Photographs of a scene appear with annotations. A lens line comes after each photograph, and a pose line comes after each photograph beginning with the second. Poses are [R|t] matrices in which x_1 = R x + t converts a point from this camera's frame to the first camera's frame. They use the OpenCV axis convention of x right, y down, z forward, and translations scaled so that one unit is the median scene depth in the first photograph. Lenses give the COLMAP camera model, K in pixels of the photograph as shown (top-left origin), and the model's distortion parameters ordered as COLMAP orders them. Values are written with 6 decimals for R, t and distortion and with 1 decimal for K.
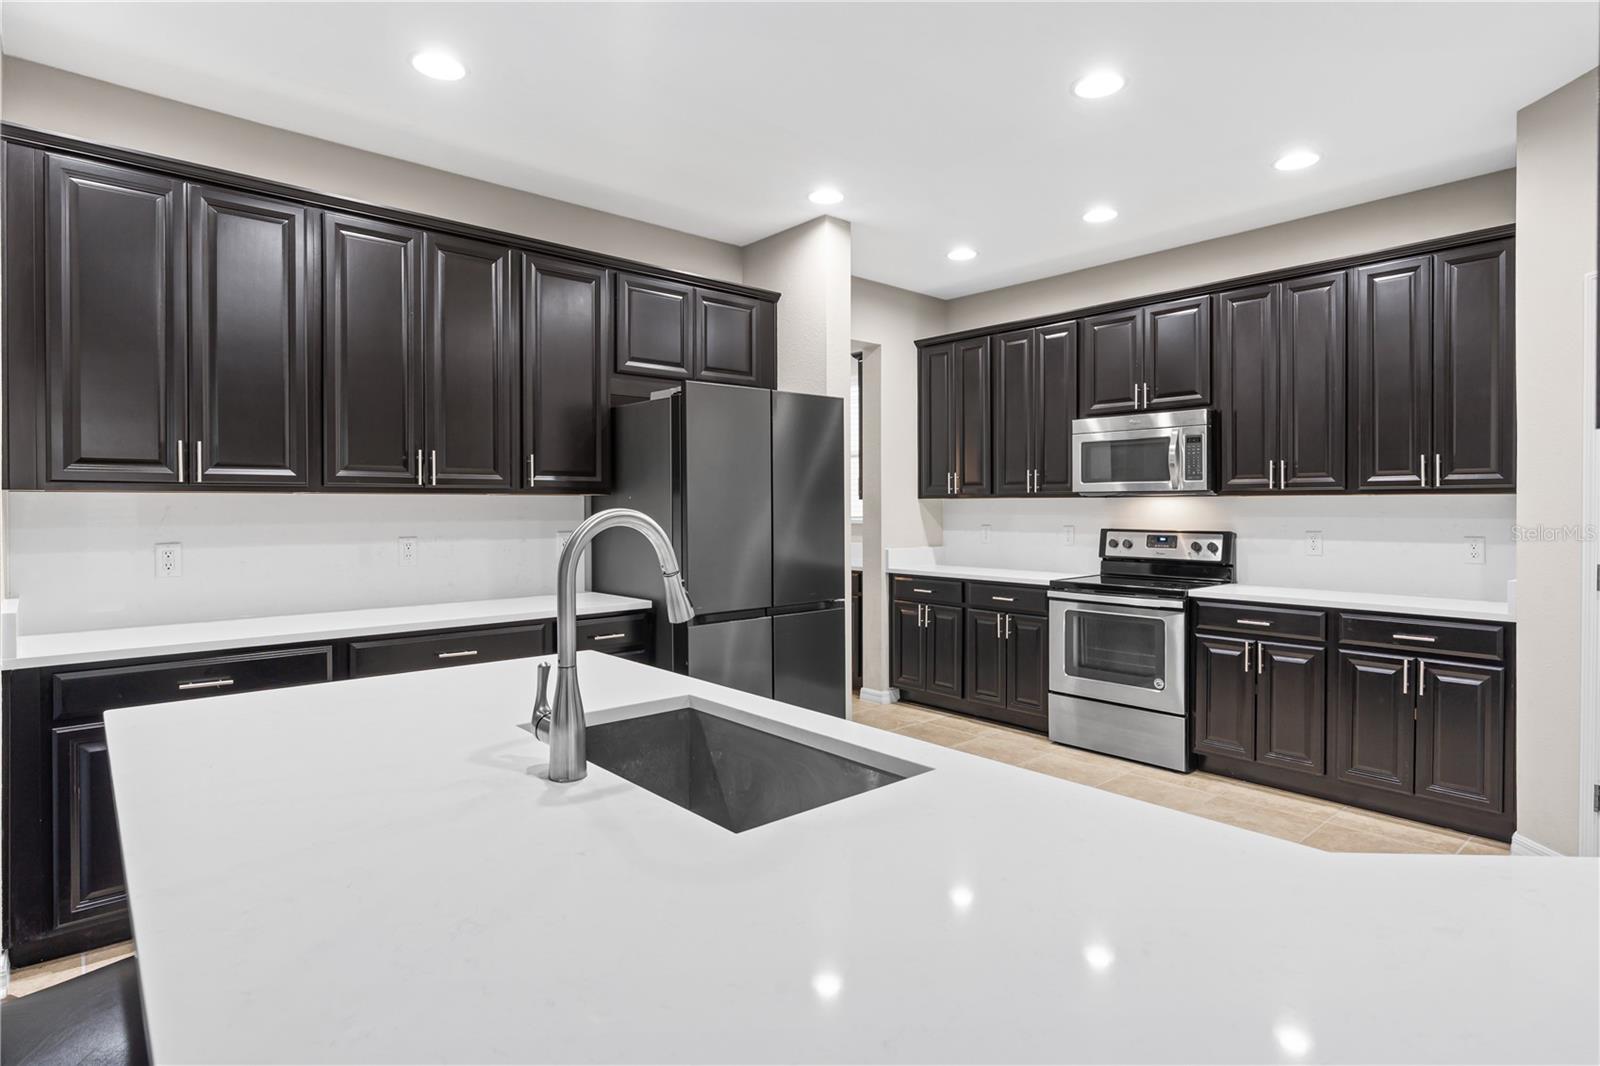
lens RADIAL K [[837.3, 0, 802.6], [0, 837.3, 510.7], [0, 0, 1]] dist [0.001430, 0.001238]
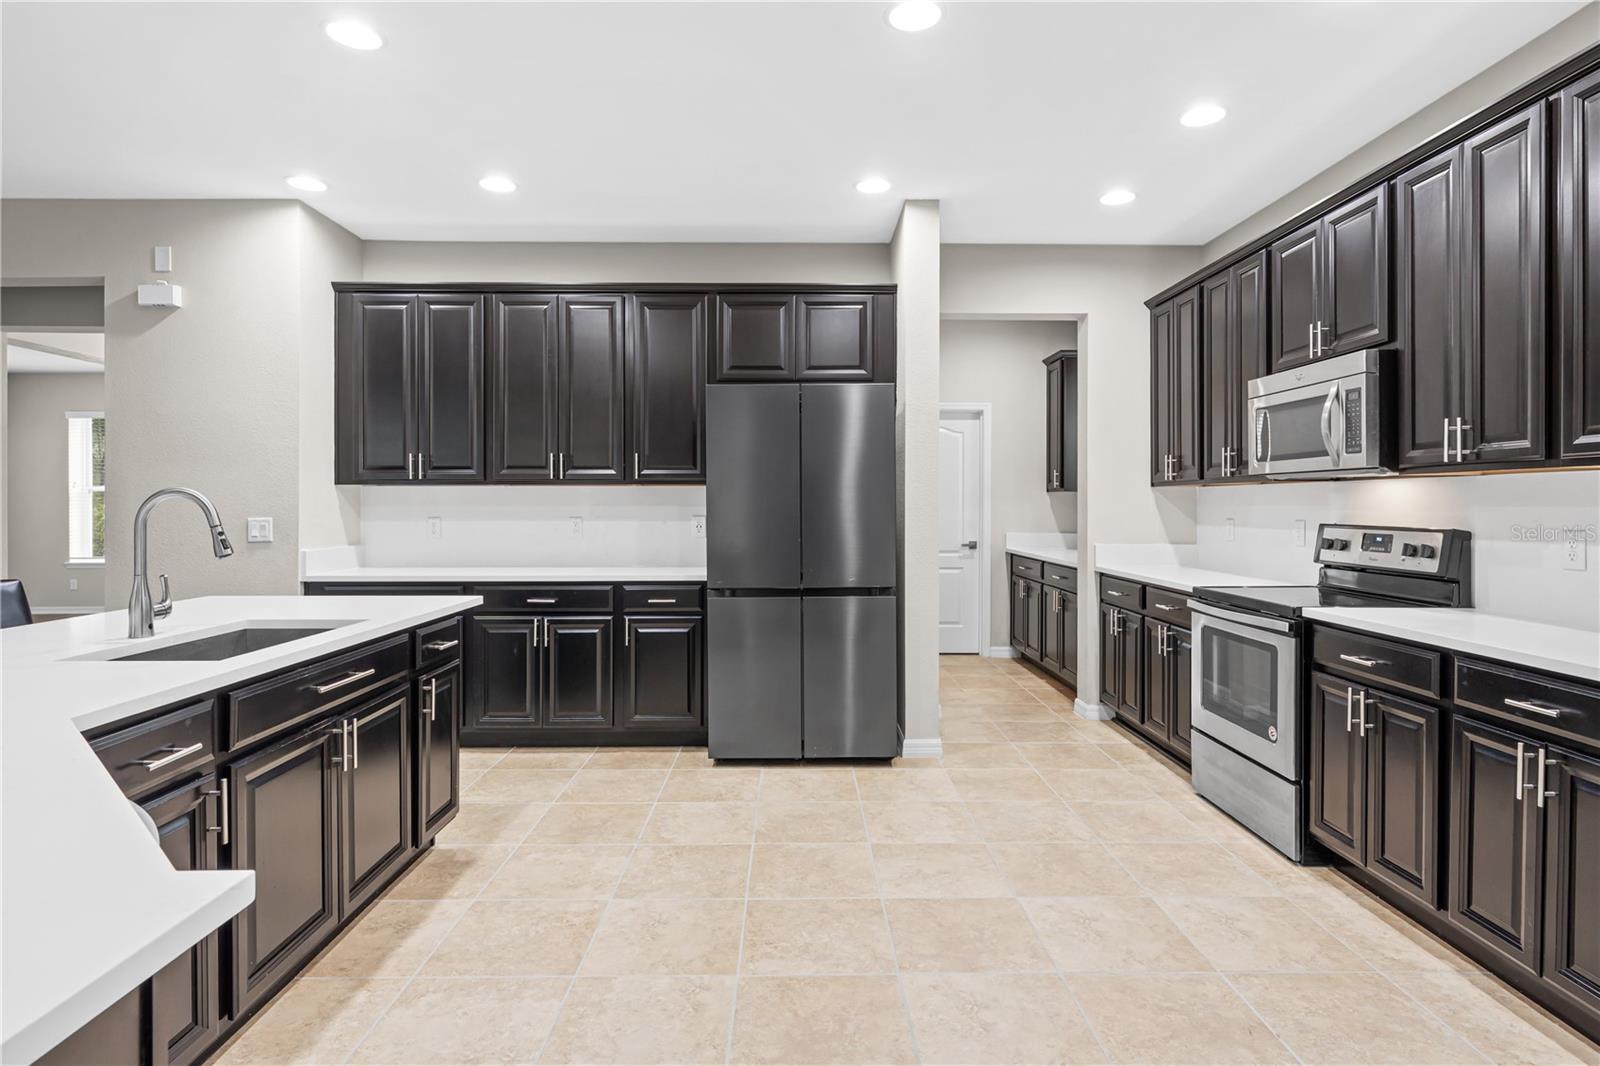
lens RADIAL K [[837.3, 0, 804.4], [0, 837.3, 503.0], [0, 0, 1]] dist [0.001430, 0.001238]
pose [[0.757788, 0.000554, -0.652501, 0.566375], [-0.005007, 0.999975, -0.004965, 0.010661], [0.652482, 0.007030, 0.757772, 0.169893]]
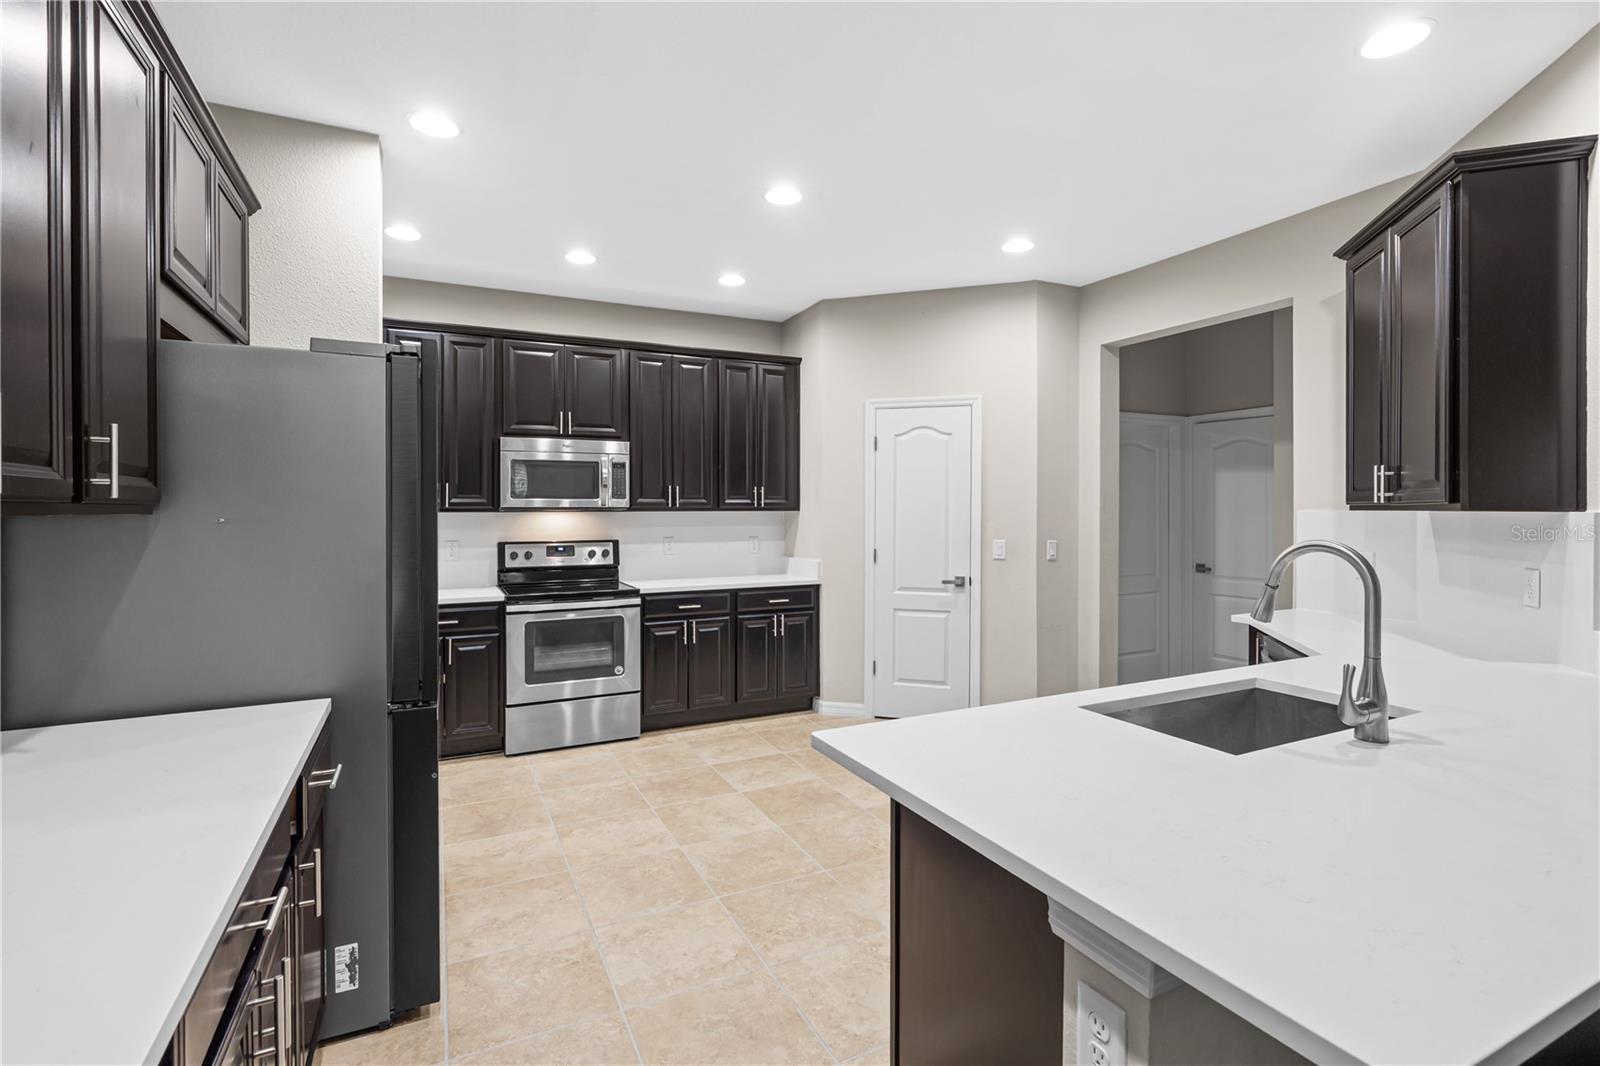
lens RADIAL K [[727.2, 0, 792.3], [0, 727.2, 514.1], [0, 0, 1]] dist [-0.009469, 0.004612]
pose [[0.269868, -0.004413, 0.962887, -0.477150], [0.006897, 0.999973, 0.002650, -0.015163], [-0.962873, 0.005926, 0.269891, 0.462658]]
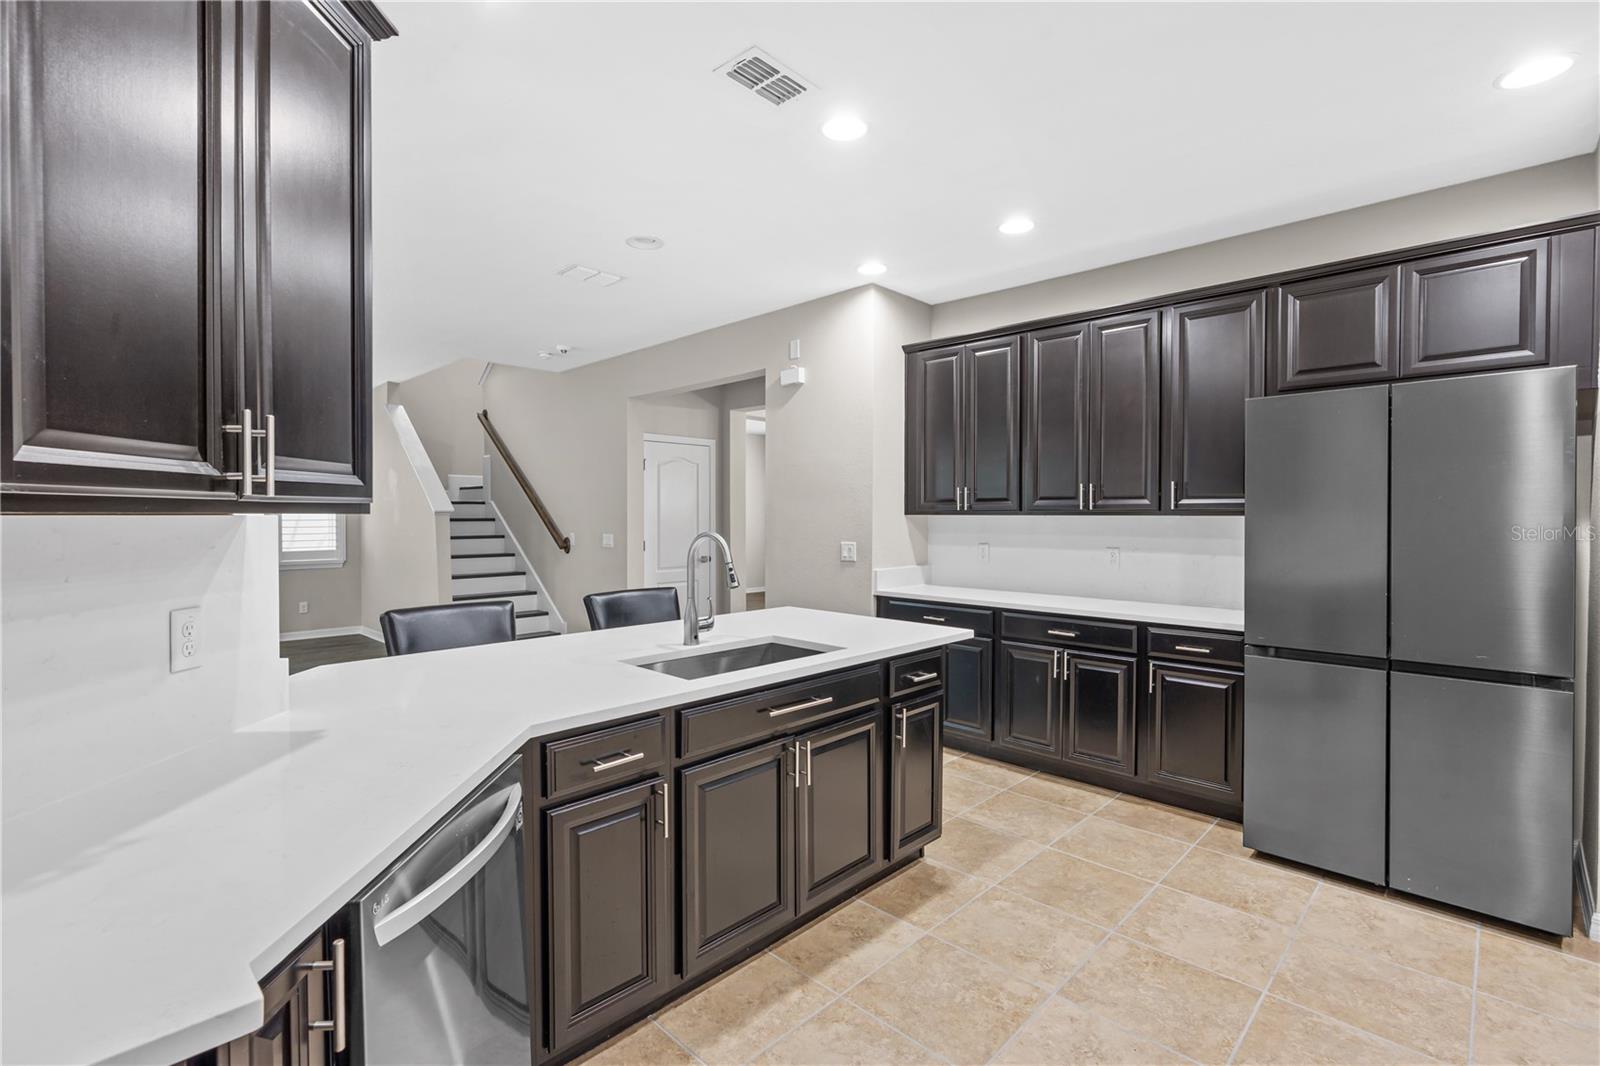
lens RADIAL K [[727.2, 0, 800.5], [0, 727.2, 525.3], [0, 0, 1]] dist [-0.009469, 0.004612]
pose [[0.076072, 0.017417, -0.996950, 0.515428], [-0.008849, 0.999820, 0.016792, -0.015295], [0.997063, 0.007544, 0.076213, 0.339003]]
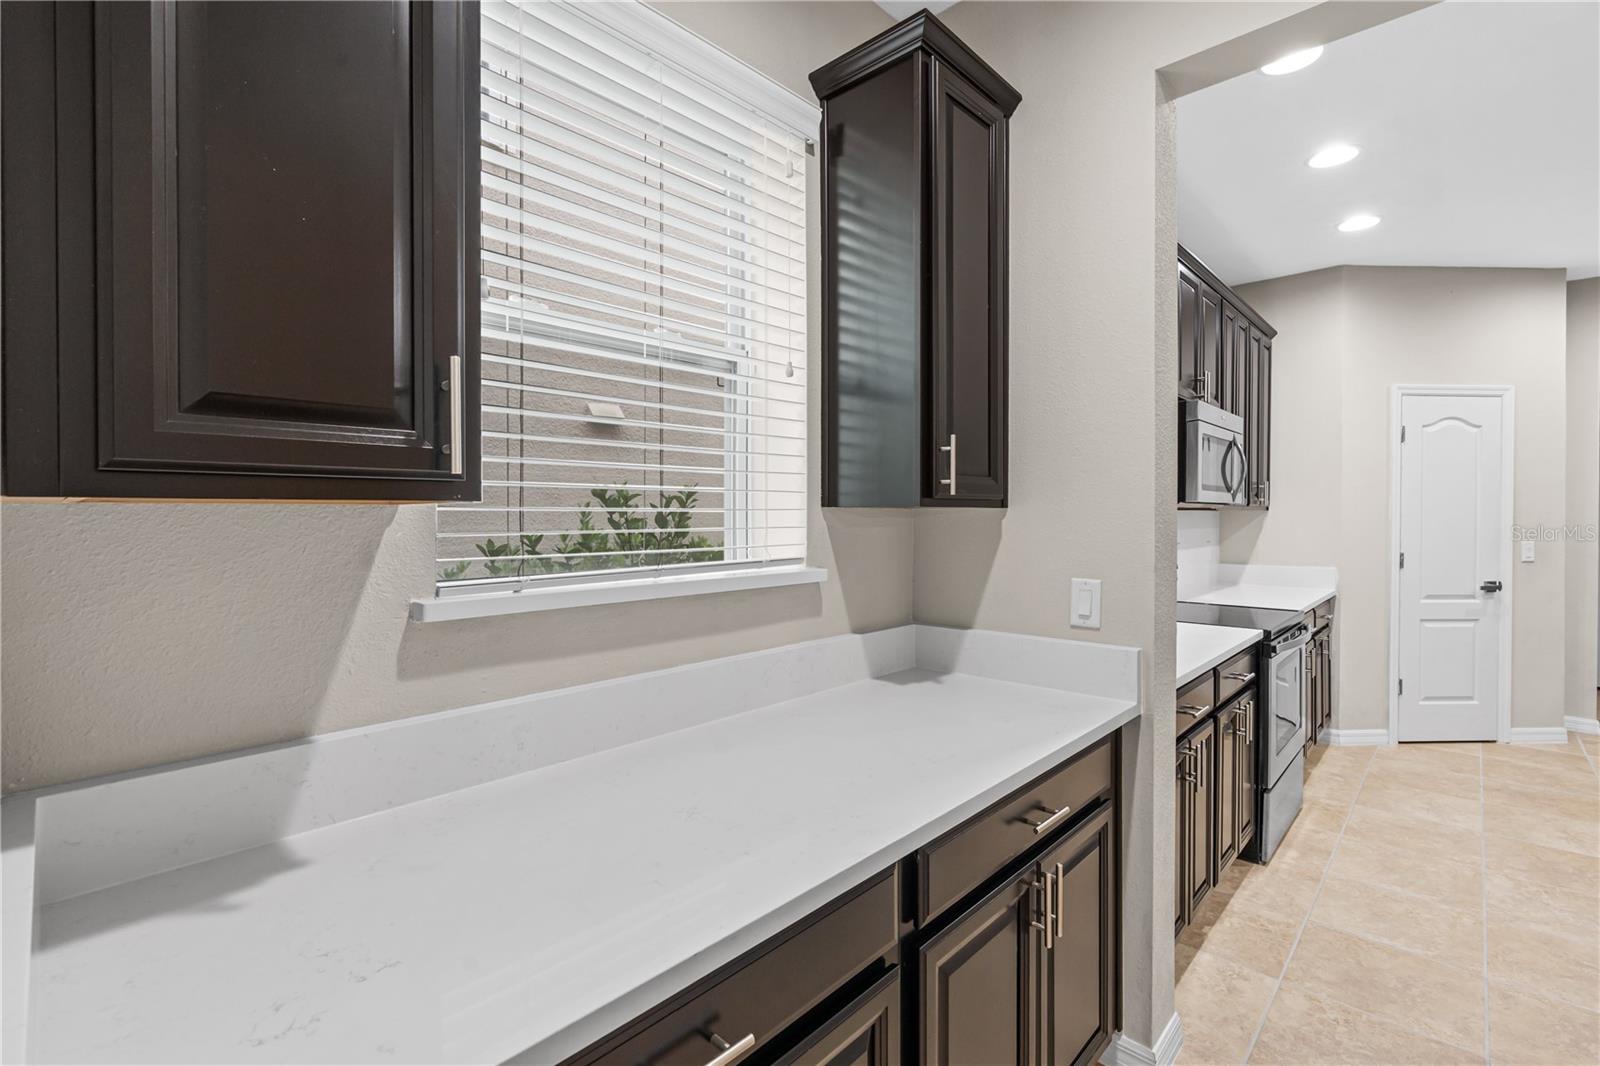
lens RADIAL K [[727.2, 0, 795.4], [0, 727.2, 516.7], [0, 0, 1]] dist [-0.009469, 0.004612]
pose [[-0.092519, -0.004594, 0.995700, -0.276633], [0.003032, 0.999983, 0.004896, -0.014345], [-0.995706, 0.003472, -0.092504, 1.530601]]
